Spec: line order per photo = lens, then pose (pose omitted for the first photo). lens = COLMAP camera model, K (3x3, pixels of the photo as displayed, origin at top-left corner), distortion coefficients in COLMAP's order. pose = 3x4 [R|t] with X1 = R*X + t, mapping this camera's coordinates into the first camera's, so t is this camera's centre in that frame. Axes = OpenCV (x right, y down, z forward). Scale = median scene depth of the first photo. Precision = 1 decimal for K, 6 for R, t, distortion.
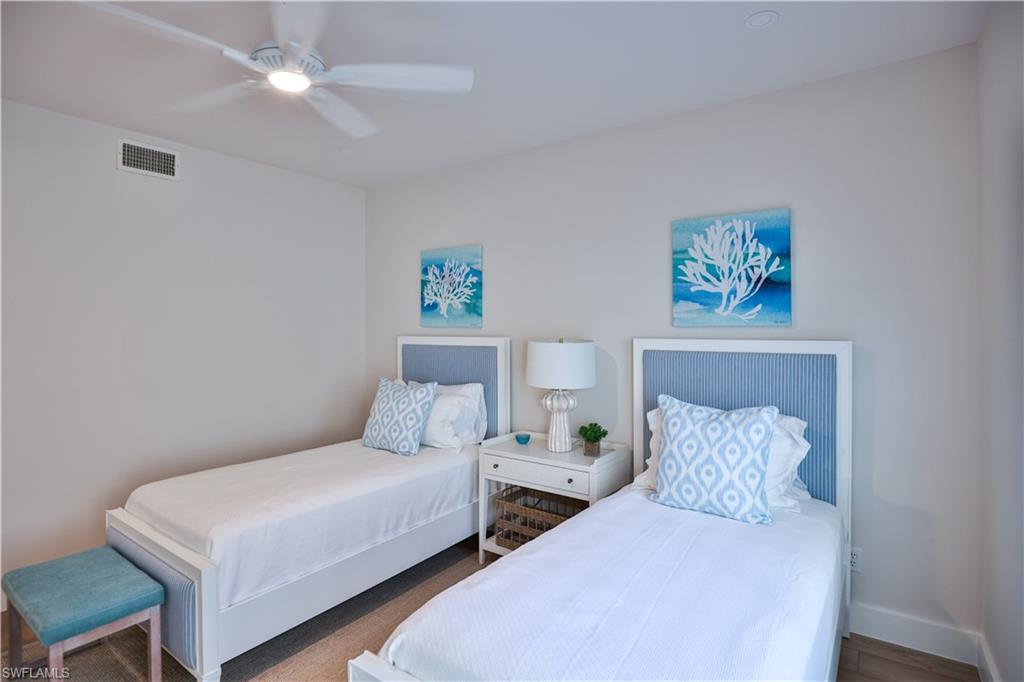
lens RADIAL K [[515.2, 0, 513.9], [0, 515.2, 334.9], [0, 0, 1]] dist [-0.034205, 0.005521]
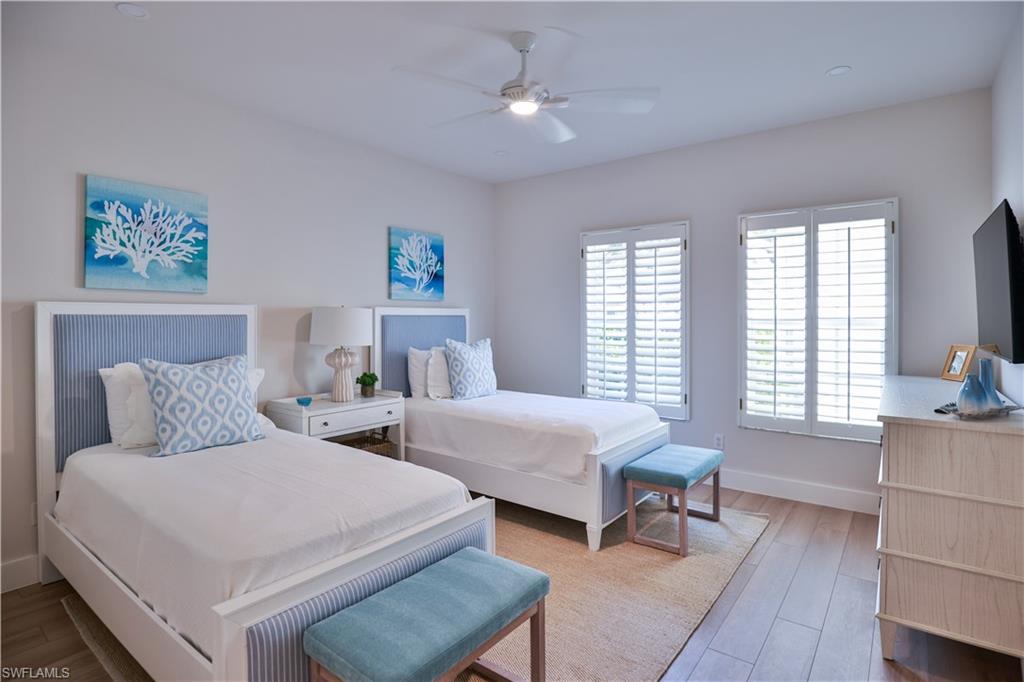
lens RADIAL K [[515.2, 0, 530.8], [0, 515.2, 326.0], [0, 0, 1]] dist [-0.034205, 0.005521]
pose [[0.015482, -0.011017, 0.999819, -0.963764], [0.021087, 0.999720, 0.010689, 0.044706], [-0.999658, 0.020918, 0.015710, 0.493264]]
